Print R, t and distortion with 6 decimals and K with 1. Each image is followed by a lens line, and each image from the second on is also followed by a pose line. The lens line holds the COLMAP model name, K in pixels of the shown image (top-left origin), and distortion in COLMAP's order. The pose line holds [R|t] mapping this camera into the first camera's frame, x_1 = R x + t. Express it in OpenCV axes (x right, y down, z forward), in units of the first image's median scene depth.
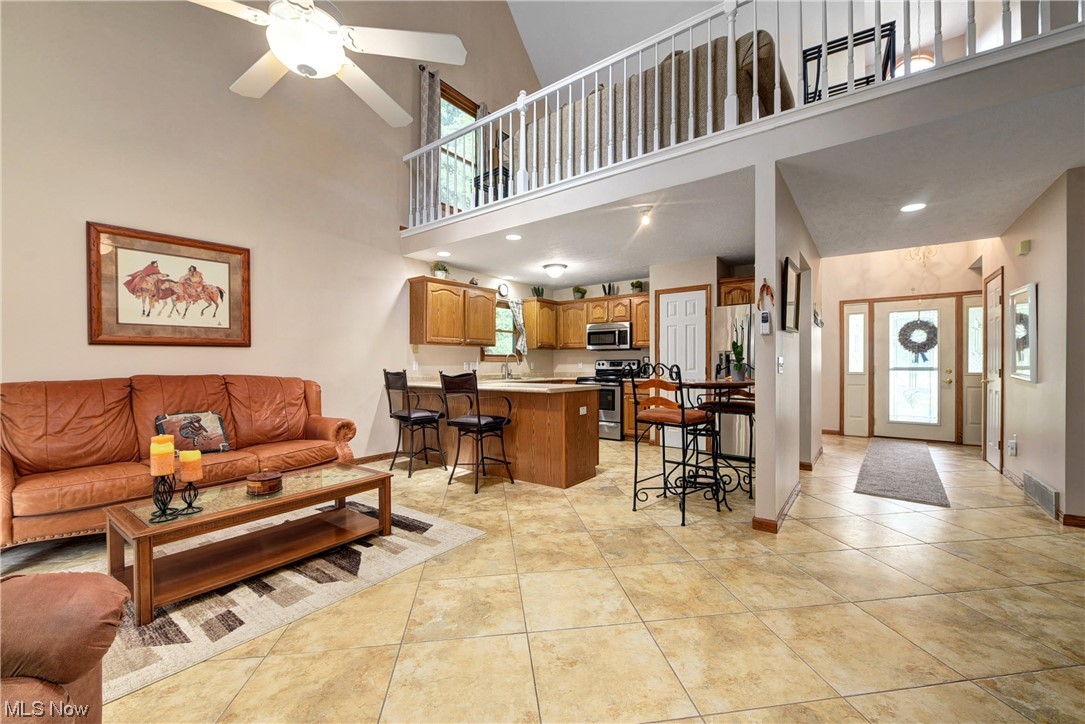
lens RADIAL K [[434.5, 0, 544.5], [0, 434.5, 361.1], [0, 0, 1]] dist [-0.001121, -0.000332]
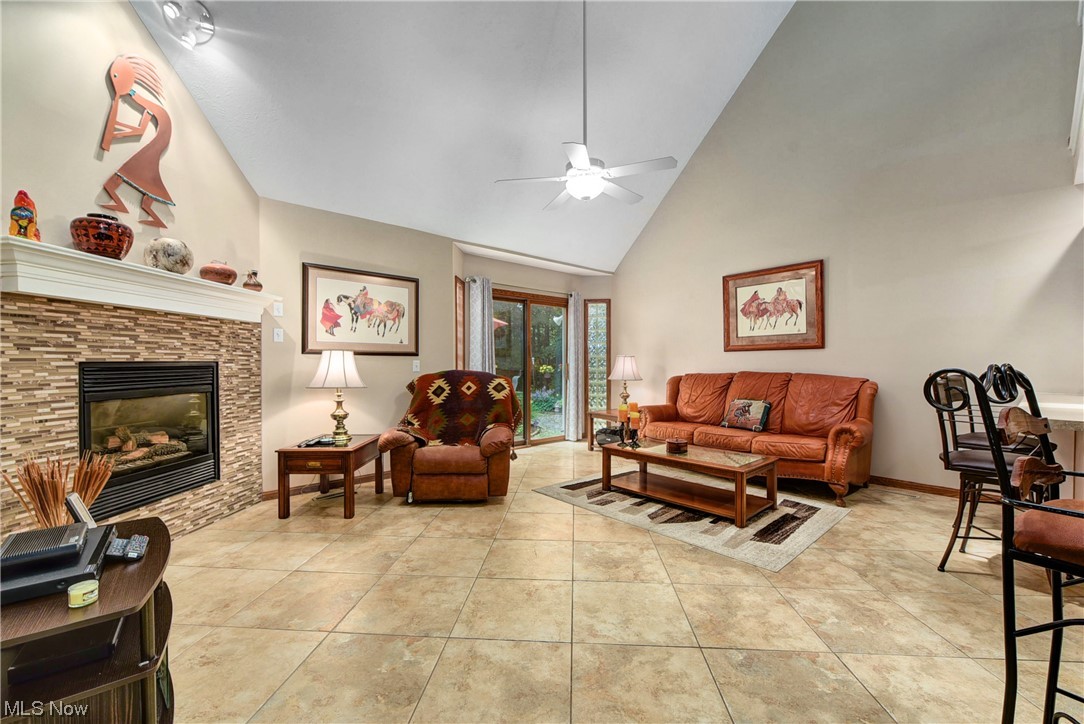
lens RADIAL K [[434.1, 0, 544.0], [0, 434.1, 361.1], [0, 0, 1]] dist [-0.001121, -0.000332]
pose [[-0.208550, -0.002659, -0.978008, 0.373683], [0.006798, 0.999968, -0.004168, -0.000573], [0.977988, -0.007517, -0.208525, 0.369743]]
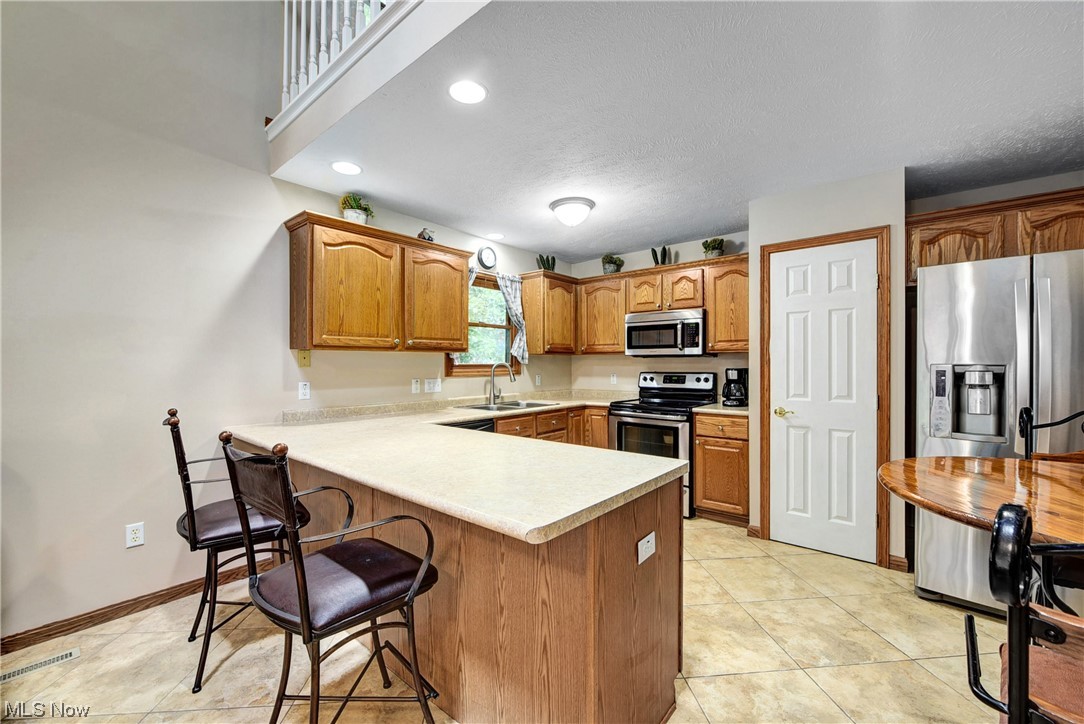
lens RADIAL K [[434.1, 0, 544.0], [0, 434.1, 361.1], [0, 0, 1]] dist [-0.001121, -0.000332]
pose [[0.998601, -0.000542, -0.052880, 0.018301], [0.000644, 0.999998, 0.001922, -0.023655], [0.052879, -0.001953, 0.998599, 0.462698]]
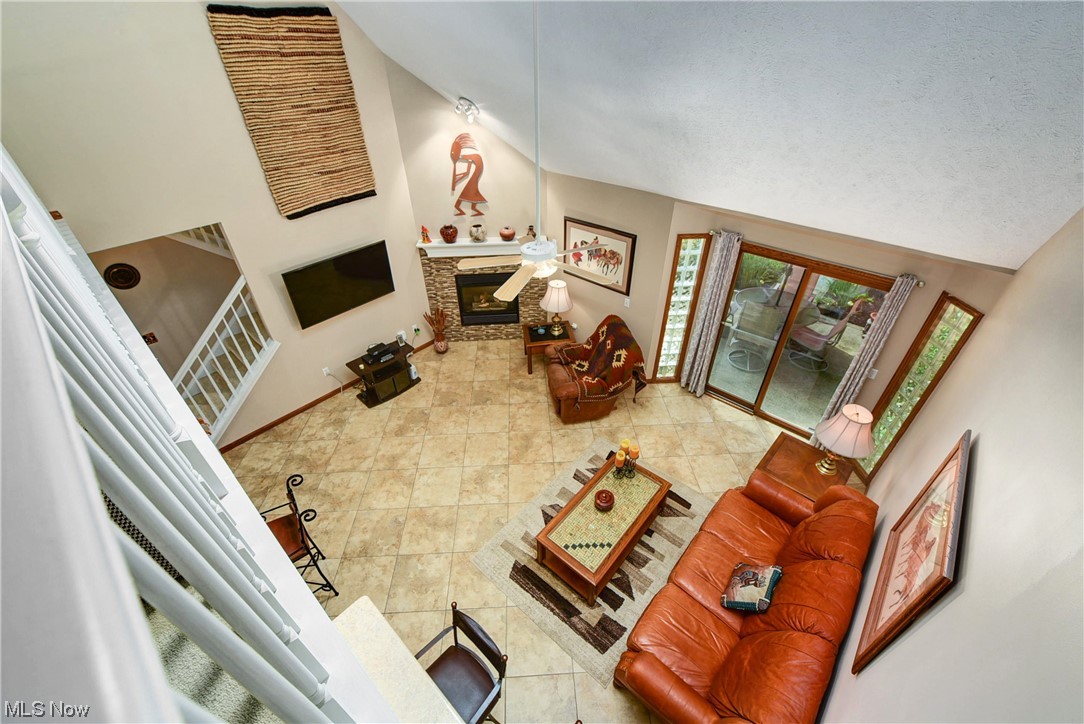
lens RADIAL K [[434.1, 0, 544.0], [0, 434.1, 361.1], [0, 0, 1]] dist [-0.001121, -0.000332]
pose [[-0.996532, -0.041285, 0.072250, -0.219409], [0.009193, 0.808310, 0.588685, -0.458124], [-0.082704, 0.587308, -0.805127, 0.851403]]
